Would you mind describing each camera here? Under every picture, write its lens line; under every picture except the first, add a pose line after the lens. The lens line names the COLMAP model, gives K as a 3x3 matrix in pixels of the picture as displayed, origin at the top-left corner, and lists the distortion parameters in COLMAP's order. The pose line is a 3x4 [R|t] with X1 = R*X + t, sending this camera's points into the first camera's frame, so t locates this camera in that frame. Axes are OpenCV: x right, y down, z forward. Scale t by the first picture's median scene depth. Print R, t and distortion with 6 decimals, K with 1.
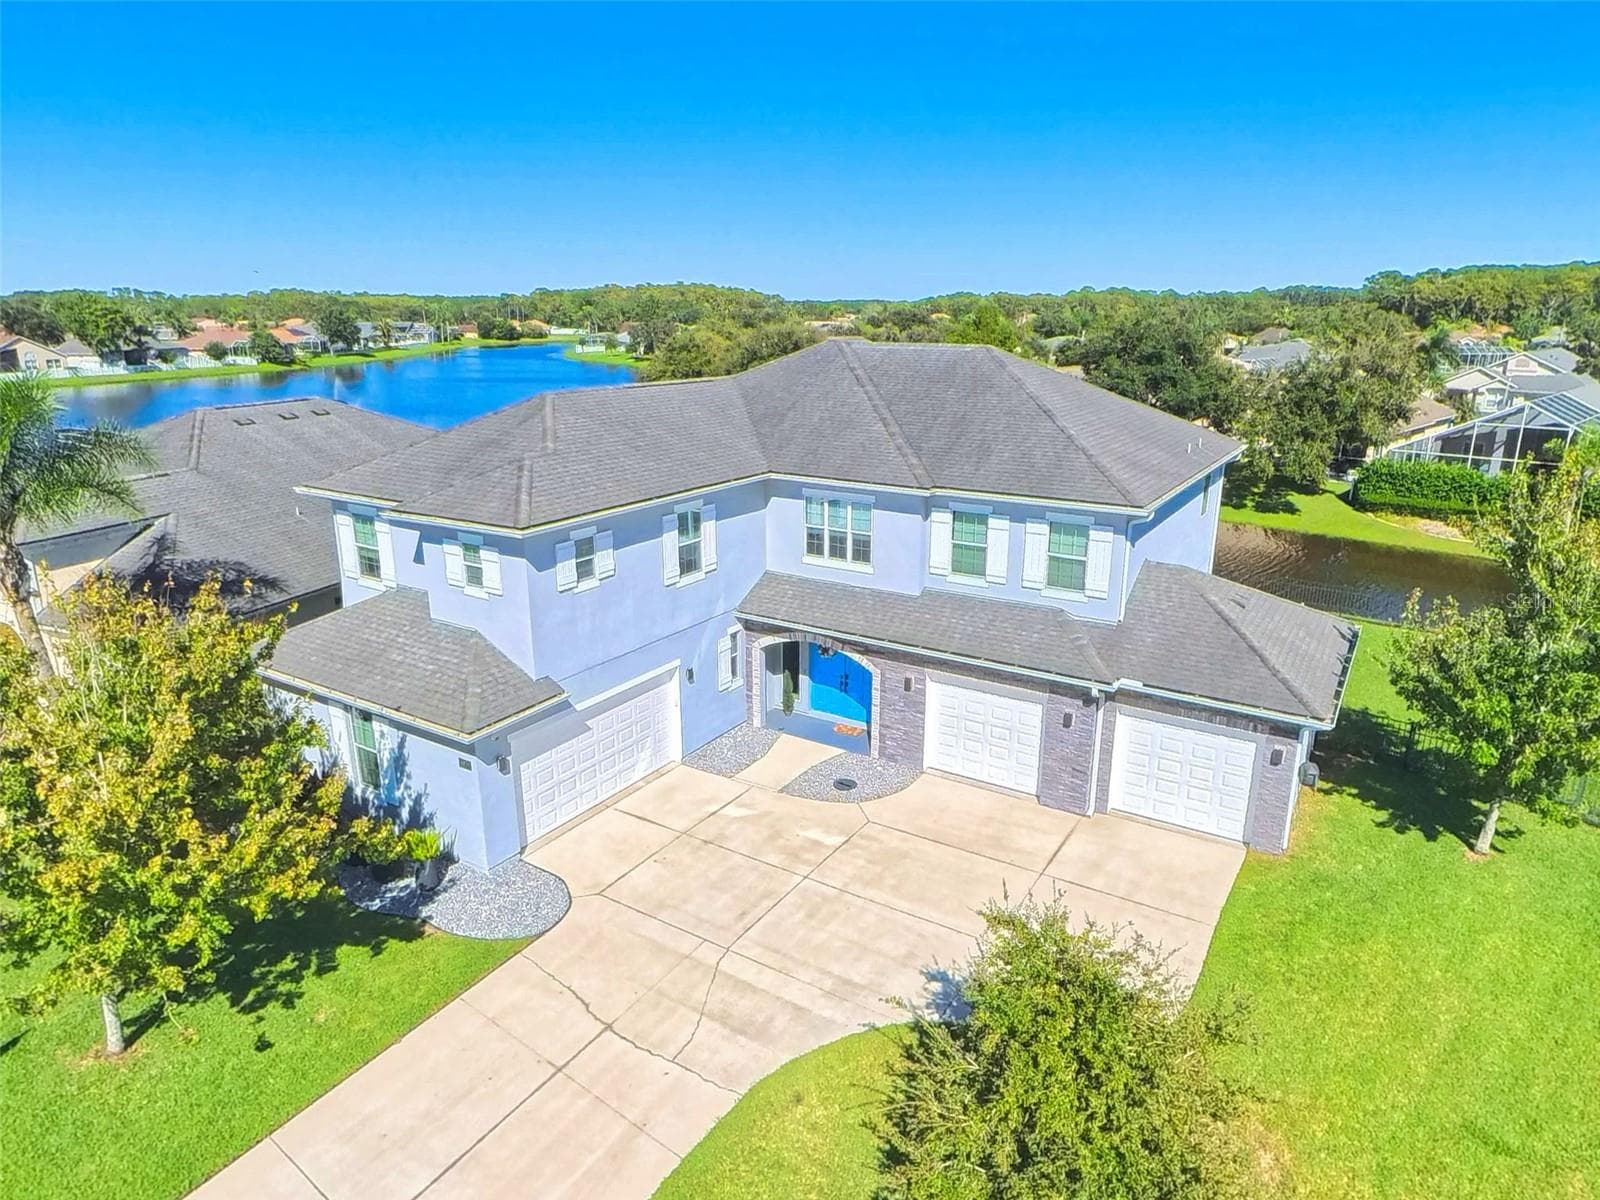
lens RADIAL K [[984.3, 0, 794.2], [0, 984.3, 599.4], [0, 0, 1]] dist [0.001628, -0.003423]
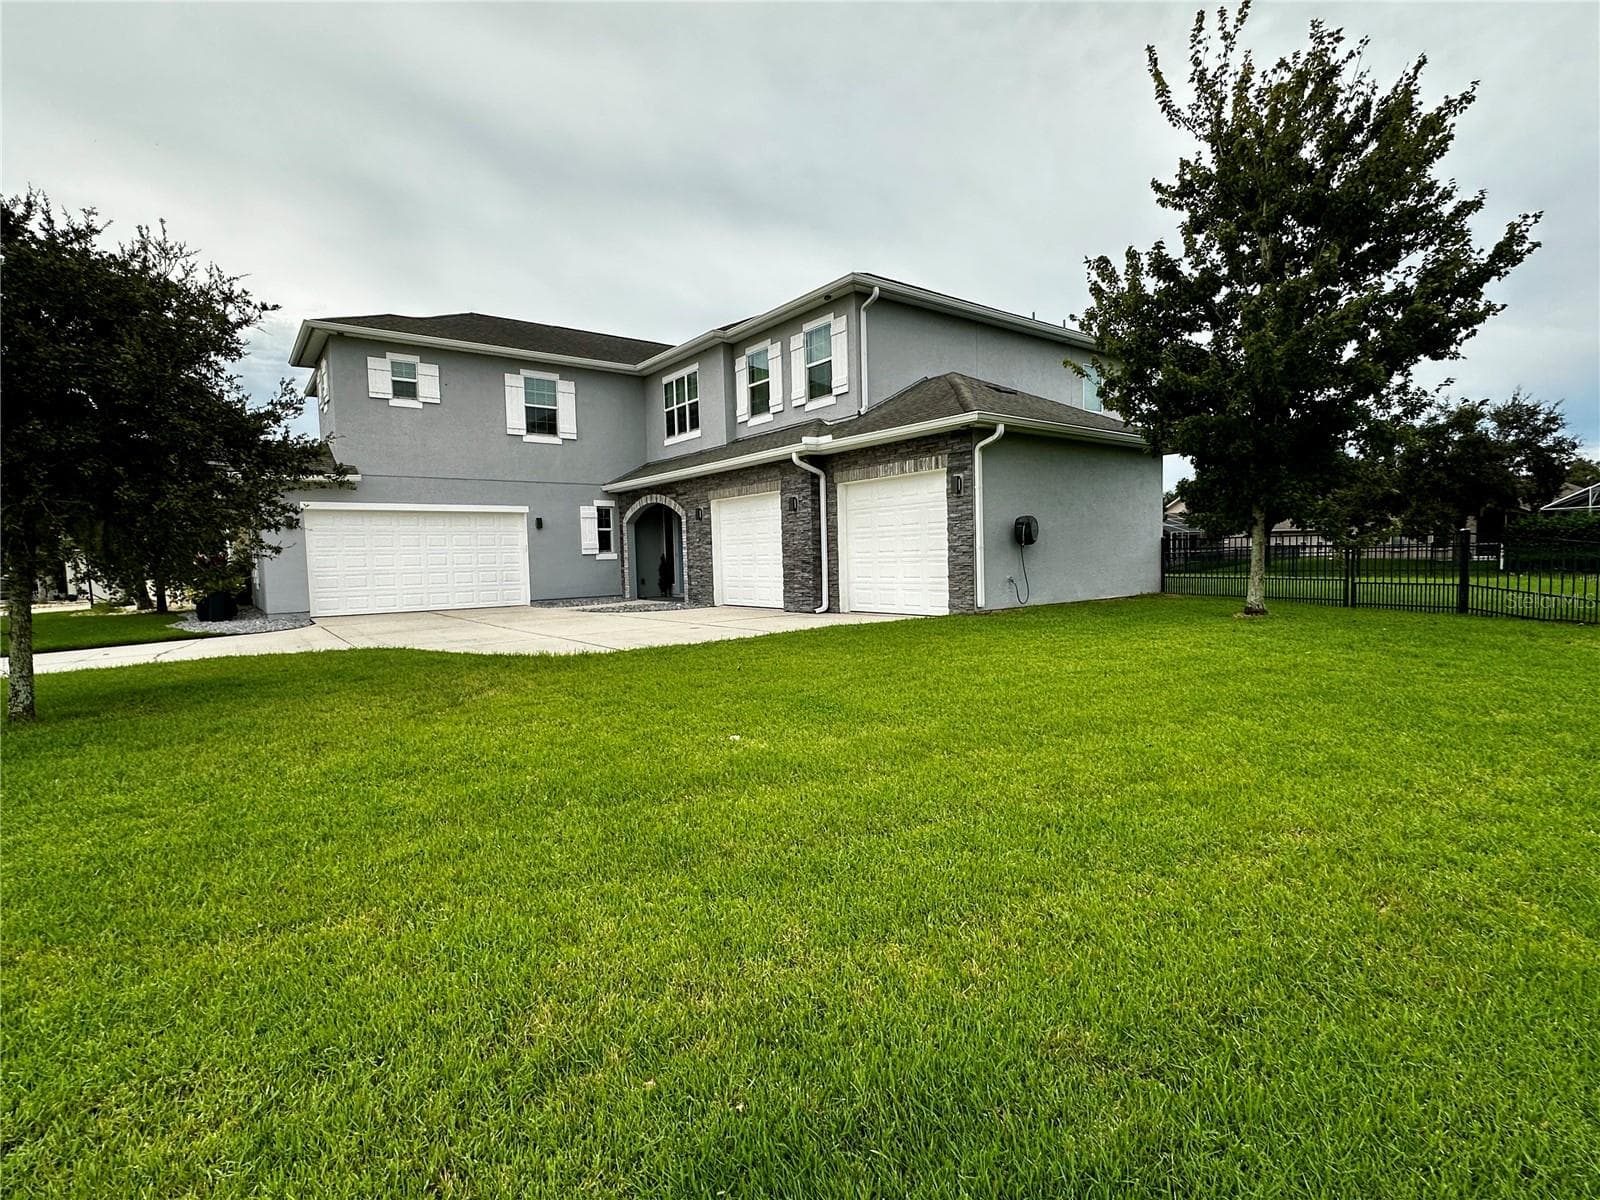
lens RADIAL K [[775.6, 0, 799.9], [0, 775.6, 604.8], [0, 0, 1]] dist [-0.000703, -0.000627]
pose [[0.941641, -0.003189, -0.336603, 0.485143], [-0.070549, 0.975878, -0.206603, 0.335115], [0.329142, 0.218293, 0.918702, 0.297026]]
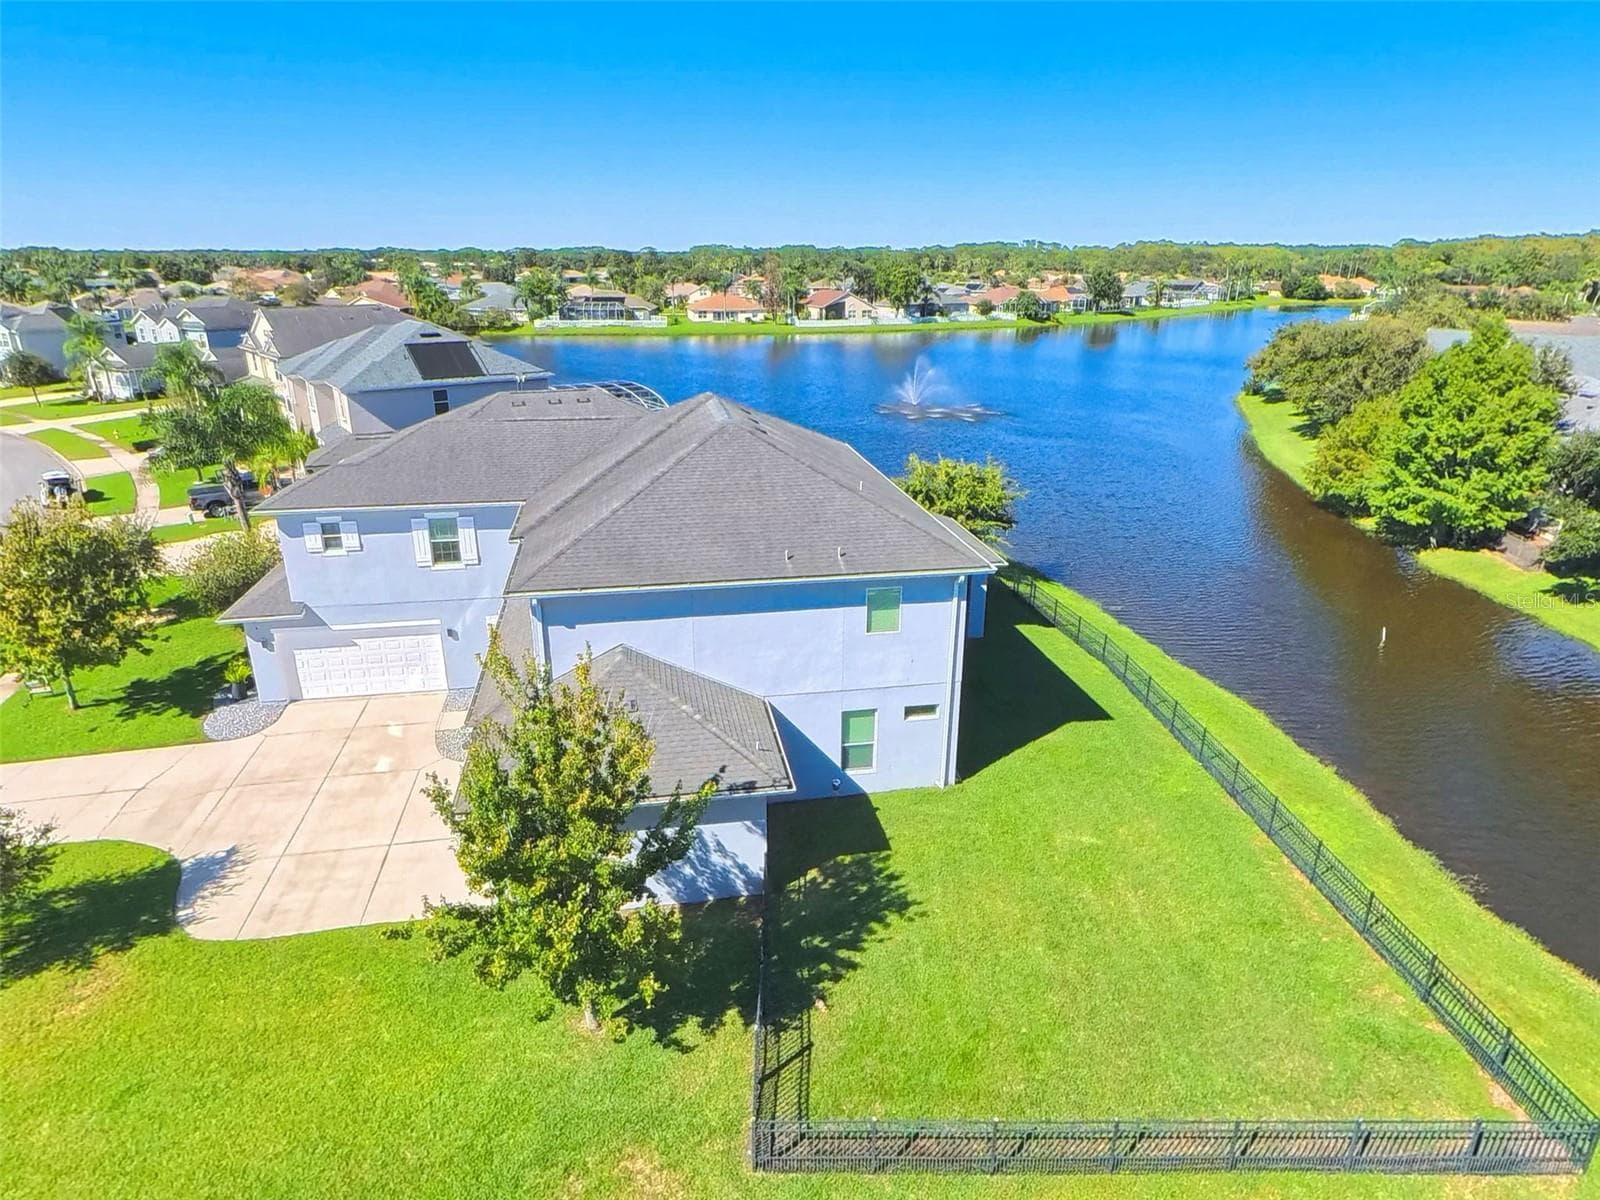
lens RADIAL K [[948.0, 0, 798.9], [0, 948.0, 604.6], [0, 0, 1]] dist [0.001057, -0.001999]
pose [[0.679130, 0.255145, -0.688247, 1.160318], [-0.209302, 0.966029, 0.151594, -0.273994], [0.703545, 0.041099, 0.709462, 0.395587]]
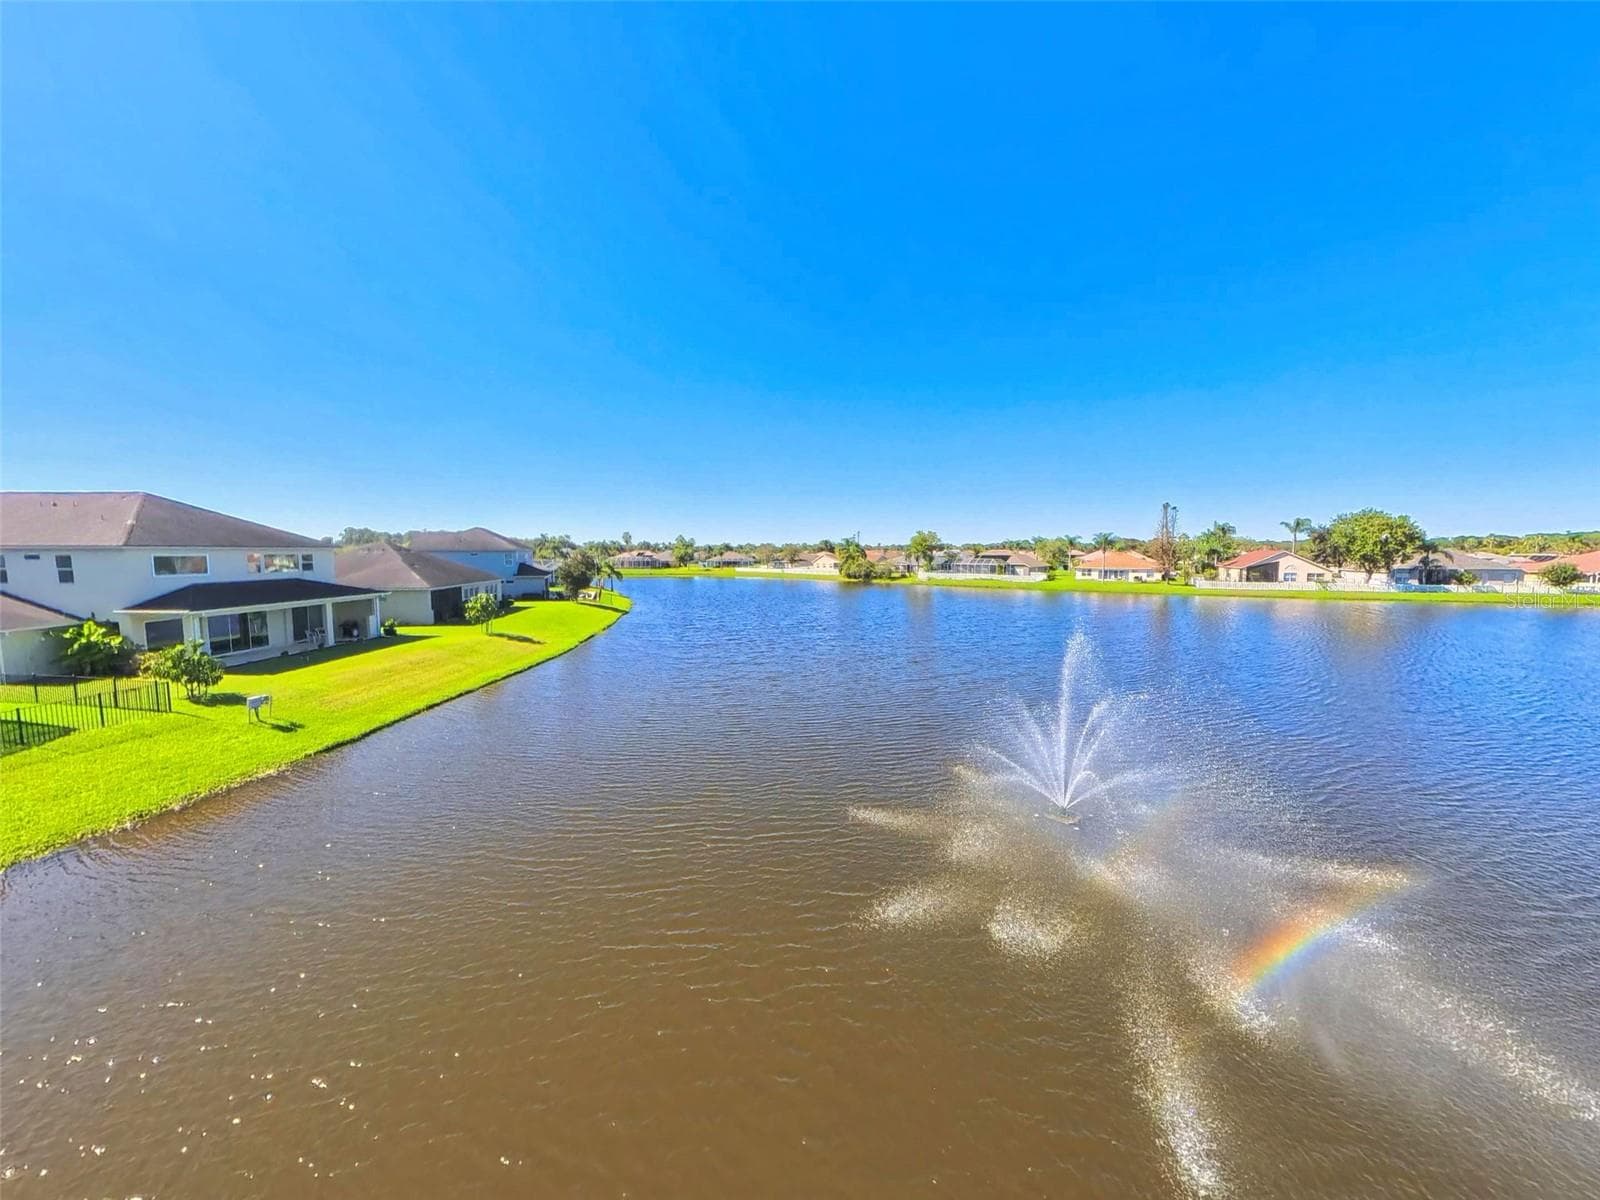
lens RADIAL K [[578.0, 0, 800.8], [0, 578.0, 598.4], [0, 0, 1]] dist [-0.000285, -0.000074]
pose [[0.000892, 0.081648, -0.996661, -1.081158], [-0.285291, 0.955262, 0.078001, -0.825076], [0.958440, 0.284269, 0.024146, 3.495219]]
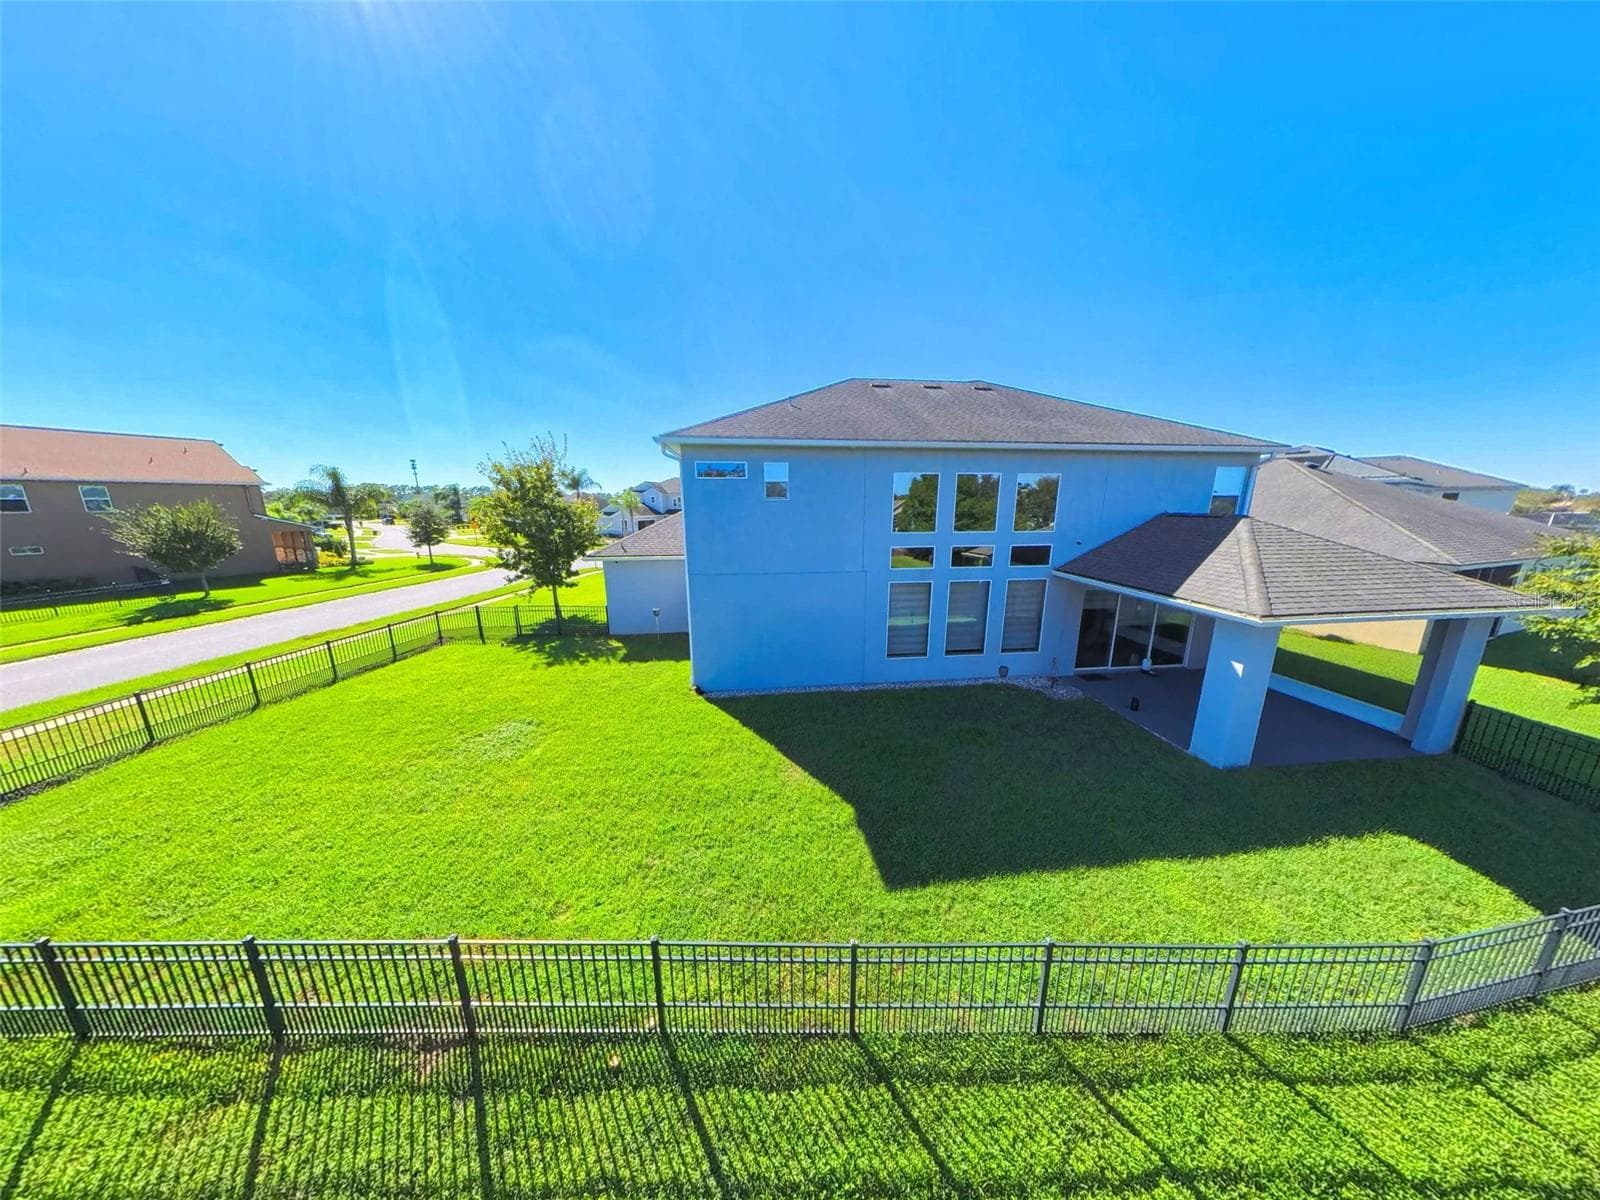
lens RADIAL K [[447.4, 0, 798.6], [0, 447.4, 597.7], [0, 0, 1]] dist [-0.000946, 0.000002]
pose [[-0.773850, 0.133862, -0.619061, 0.769525], [-0.176498, 0.893117, 0.413752, -0.264944], [0.608280, 0.429445, -0.667513, 1.721088]]
